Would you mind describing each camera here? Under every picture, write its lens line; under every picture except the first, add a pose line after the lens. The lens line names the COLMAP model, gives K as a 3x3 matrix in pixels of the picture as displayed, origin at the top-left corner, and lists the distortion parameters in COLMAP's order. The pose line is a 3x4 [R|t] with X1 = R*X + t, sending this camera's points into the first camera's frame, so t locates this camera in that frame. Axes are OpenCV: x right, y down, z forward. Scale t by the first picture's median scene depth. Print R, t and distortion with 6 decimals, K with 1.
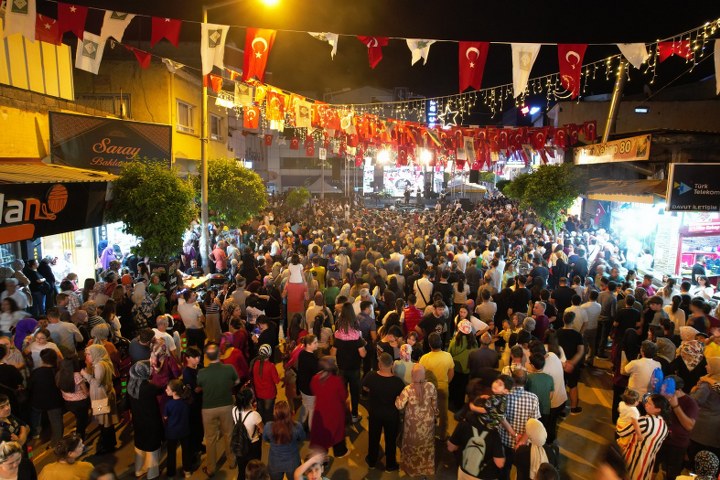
lens RADIAL K [[469.4, 0, 361.2], [0, 469.4, 236.7], [0, 0, 1]] dist [0.023448, 0.024748]
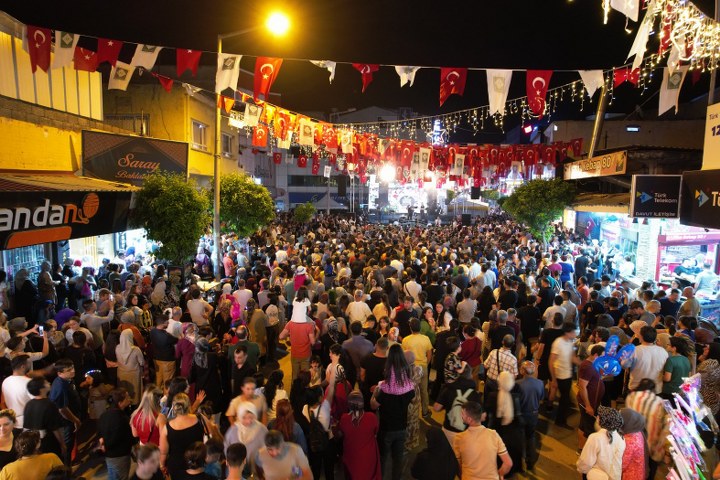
lens RADIAL K [[469.4, 0, 361.1], [0, 469.4, 240.7], [0, 0, 1]] dist [0.023448, 0.024748]
pose [[0.999862, 0.002274, -0.016464, 0.022654], [-0.002792, 0.999500, -0.031506, 0.029177], [0.016384, 0.031548, 0.999368, -0.093738]]
